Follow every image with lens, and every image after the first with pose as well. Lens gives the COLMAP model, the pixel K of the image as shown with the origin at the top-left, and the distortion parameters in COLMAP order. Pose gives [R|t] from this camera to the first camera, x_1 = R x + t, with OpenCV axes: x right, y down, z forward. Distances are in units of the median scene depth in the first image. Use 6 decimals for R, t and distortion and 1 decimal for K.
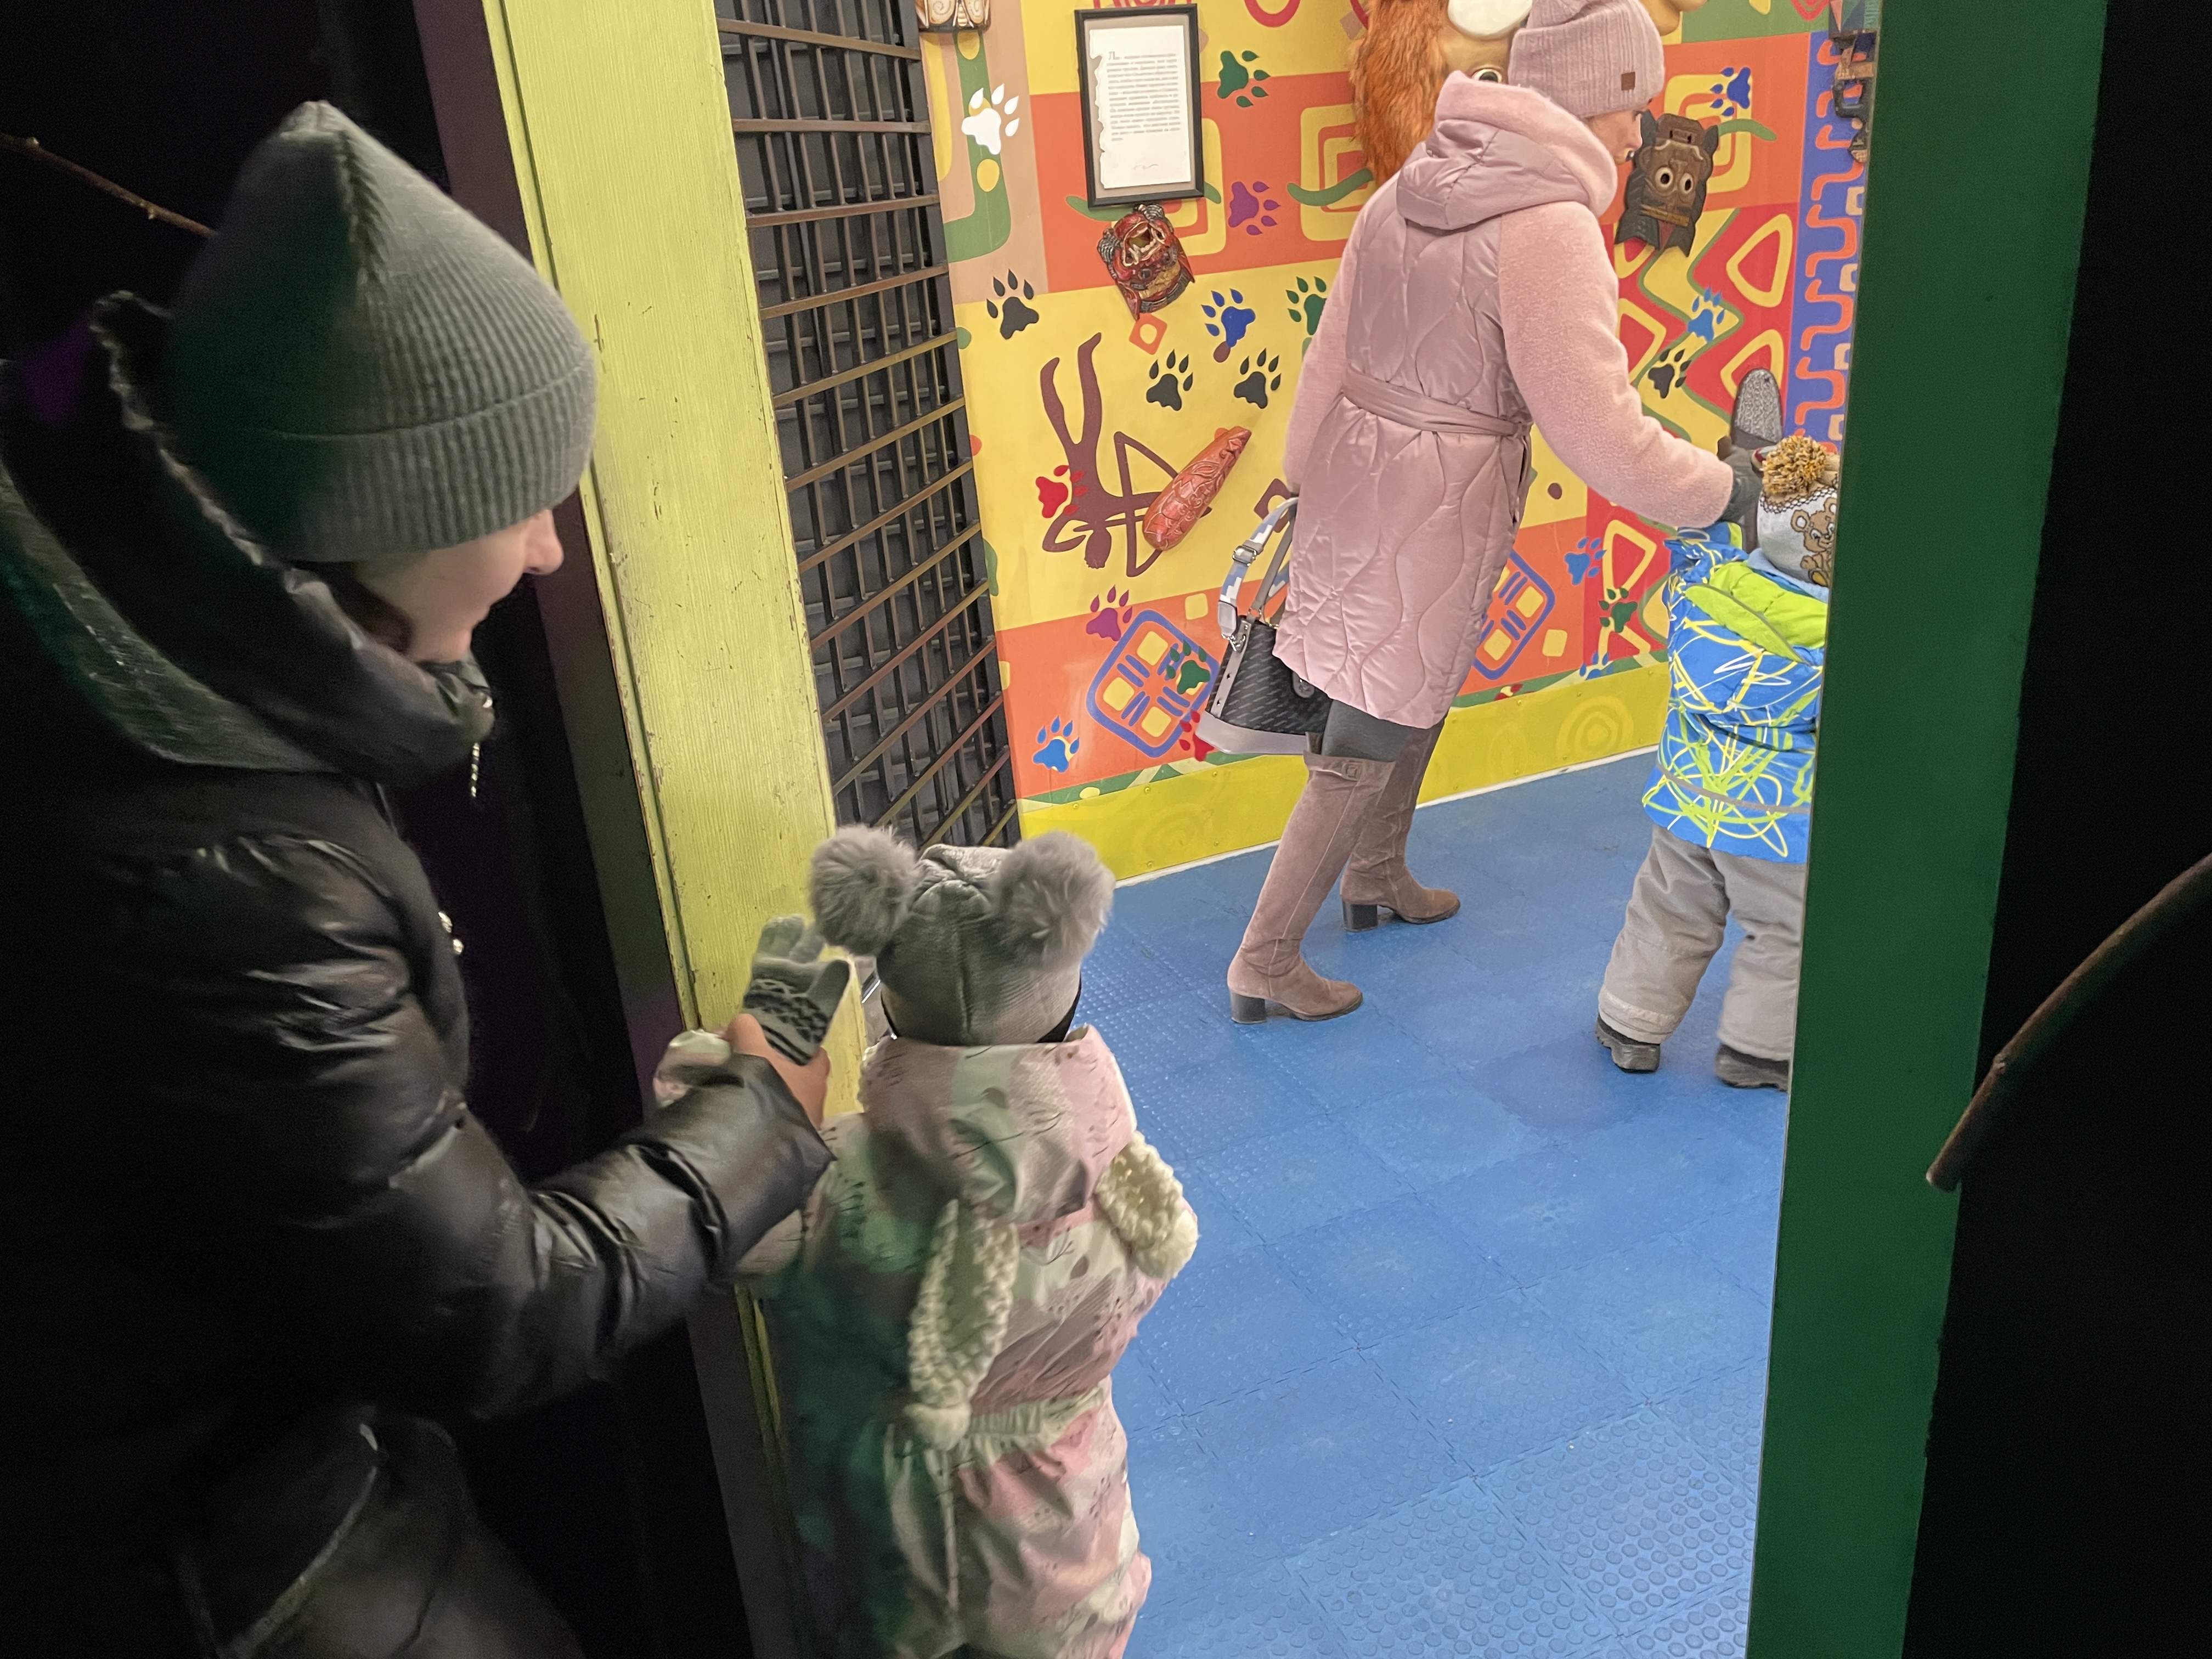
lens RADIAL K [[1669.8, 0, 1098.1], [0, 1669.8, 814.6], [0, 0, 1]] dist [0.046959, -0.038181]
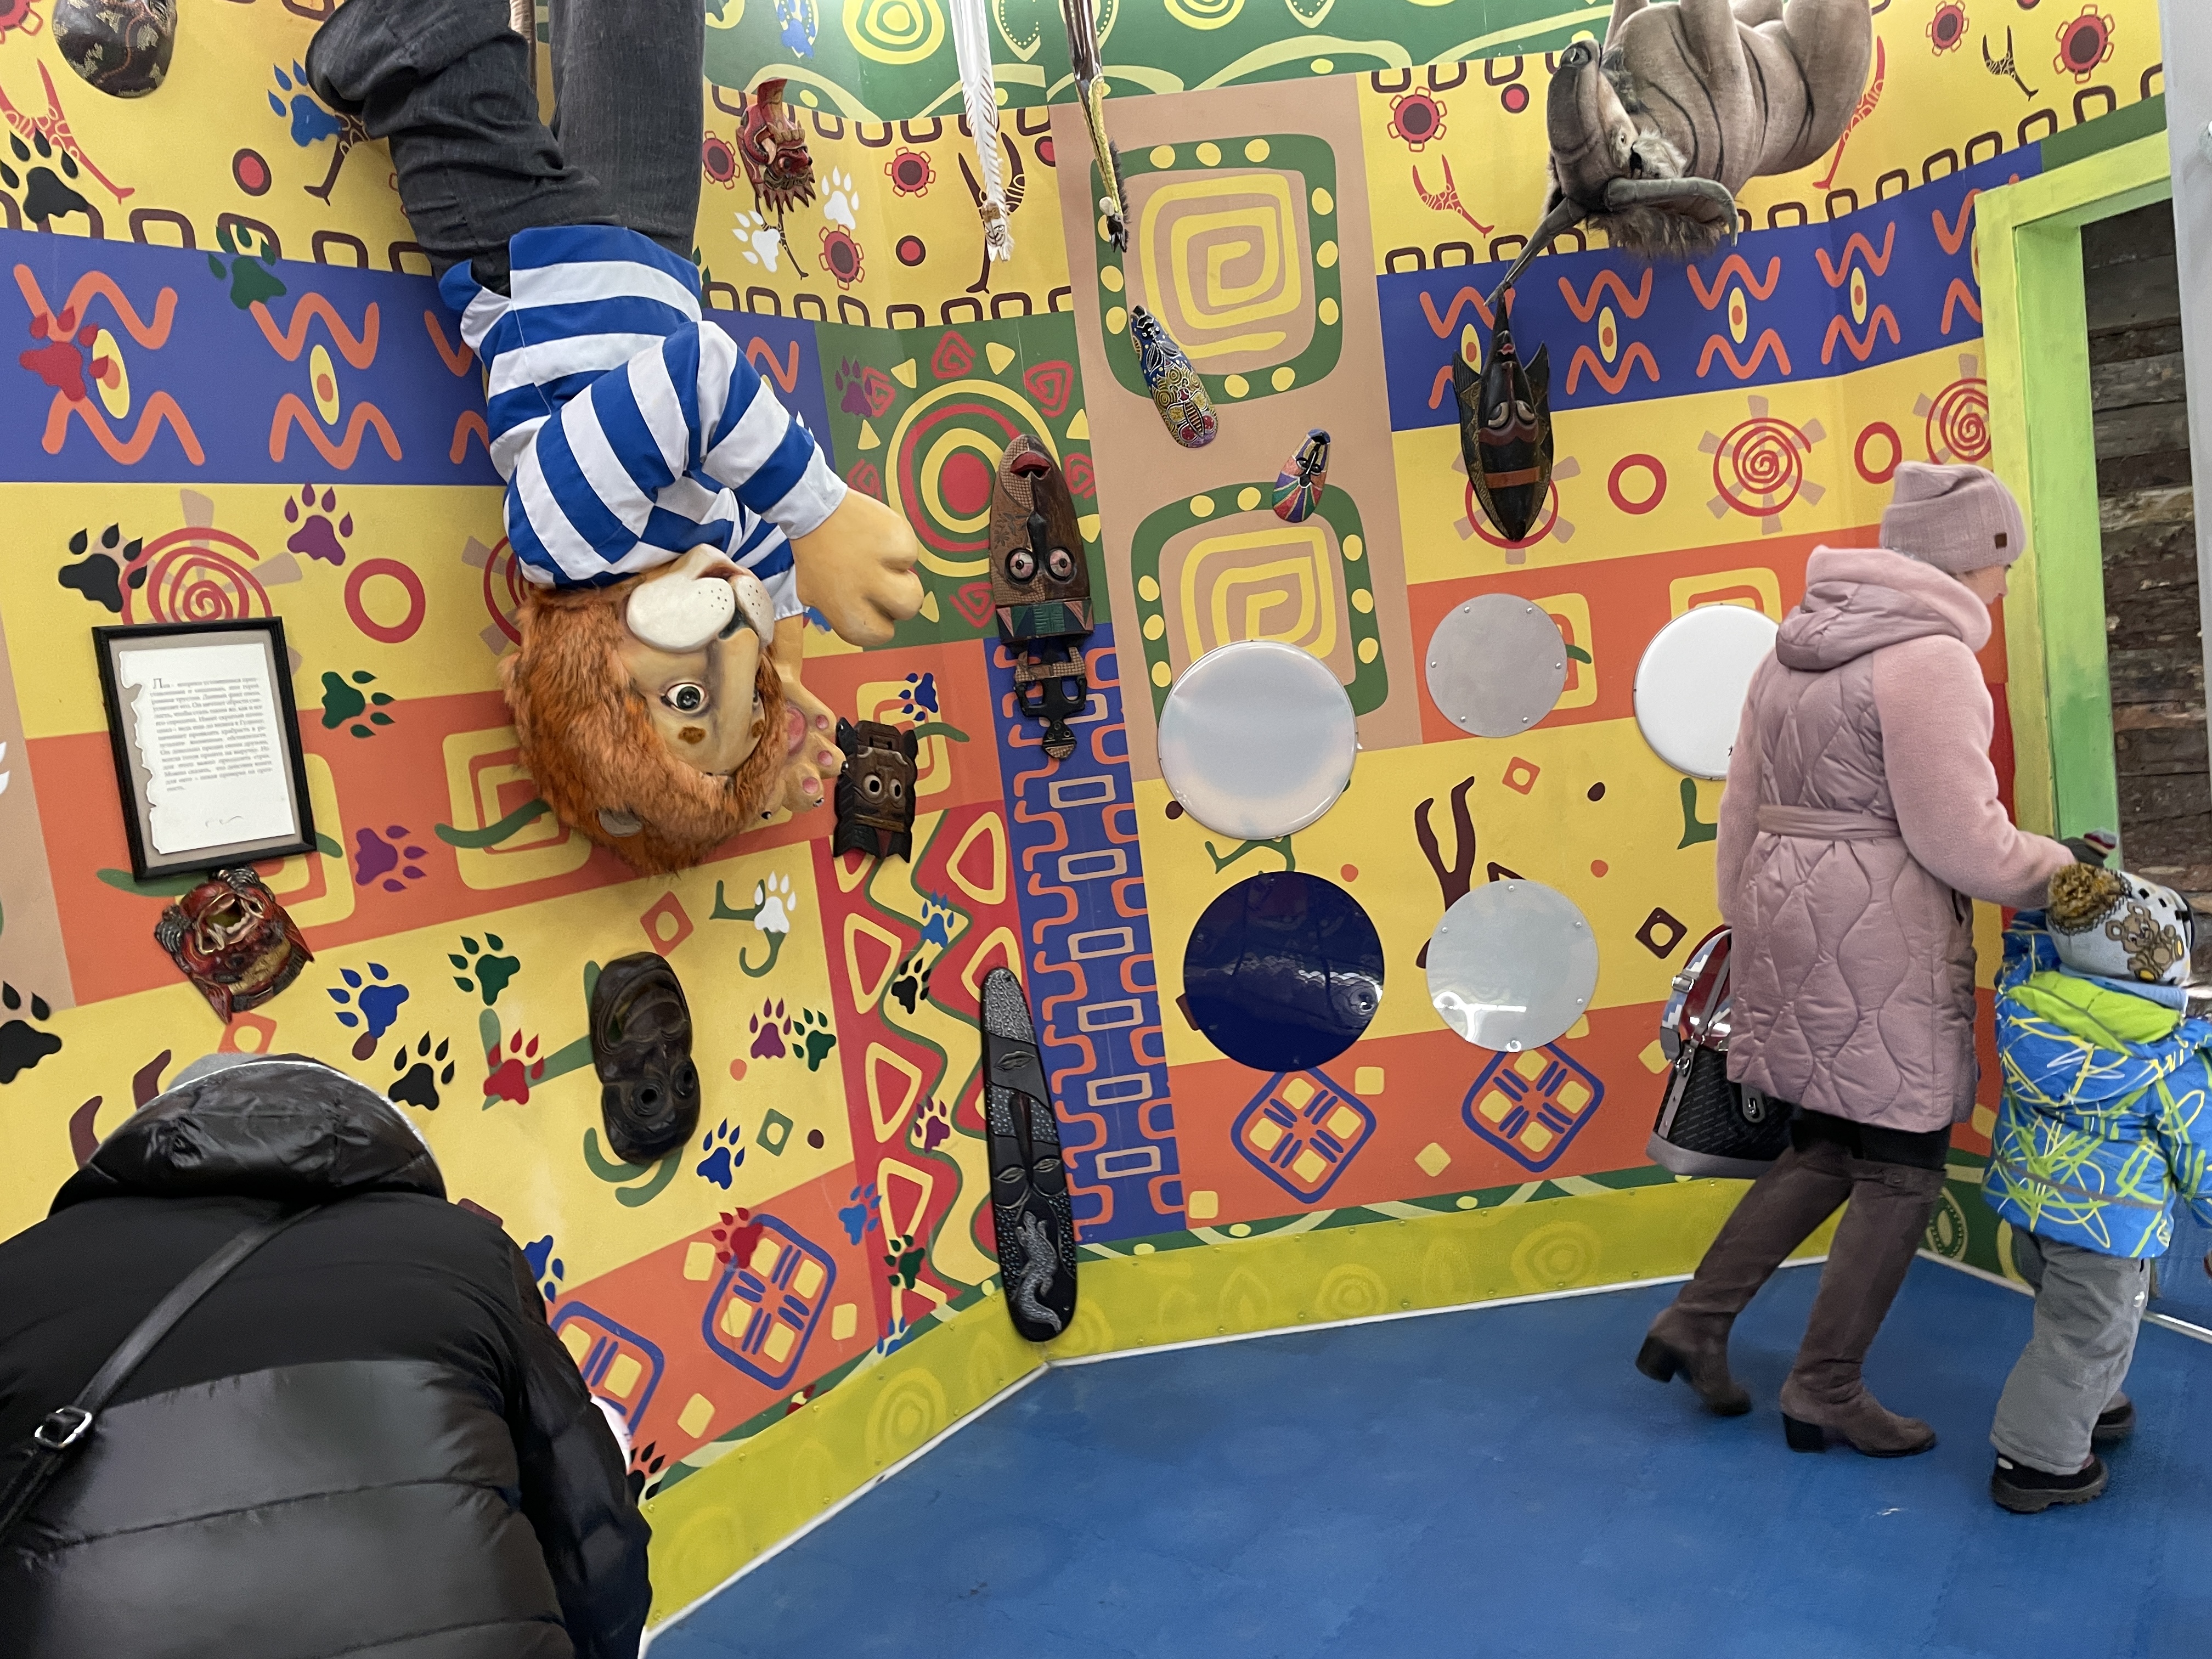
lens RADIAL K [[1669.8, 0, 1118.9], [0, 1669.8, 794.8], [0, 0, 1]] dist [0.046959, -0.038181]
pose [[0.861770, -0.070084, 0.502435, -0.003497], [0.235759, 0.932288, -0.274328, -0.099797], [-0.449188, 0.354862, 0.819941, 0.214850]]
